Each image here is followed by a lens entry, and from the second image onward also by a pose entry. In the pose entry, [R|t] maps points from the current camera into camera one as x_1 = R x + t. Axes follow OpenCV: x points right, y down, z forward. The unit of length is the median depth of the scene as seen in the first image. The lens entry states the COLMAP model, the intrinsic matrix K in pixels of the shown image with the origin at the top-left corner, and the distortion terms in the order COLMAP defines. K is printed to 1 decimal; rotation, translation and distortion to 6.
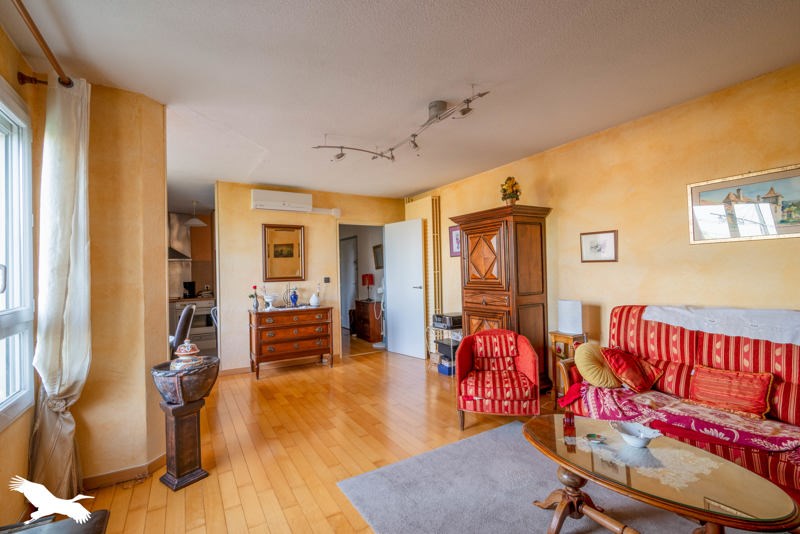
lens RADIAL K [[367.0, 0, 397.9], [0, 367.0, 265.2], [0, 0, 1]] dist [0.002925, -0.000069]
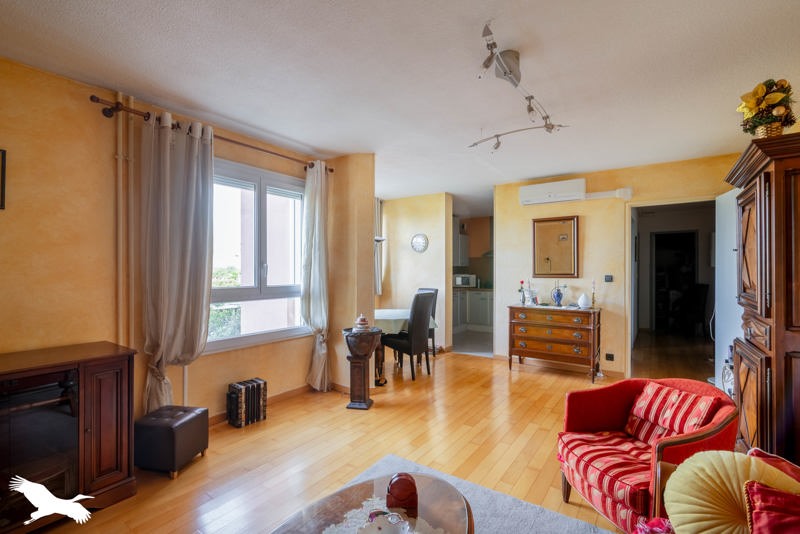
lens RADIAL K [[367.0, 0, 392.7], [0, 367.0, 268.1], [0, 0, 1]] dist [0.002925, -0.000069]
pose [[0.398924, 0.019930, -0.916767, 0.406660], [0.009021, 0.999630, 0.025657, -0.009195], [0.916939, -0.018505, 0.398597, 0.259264]]
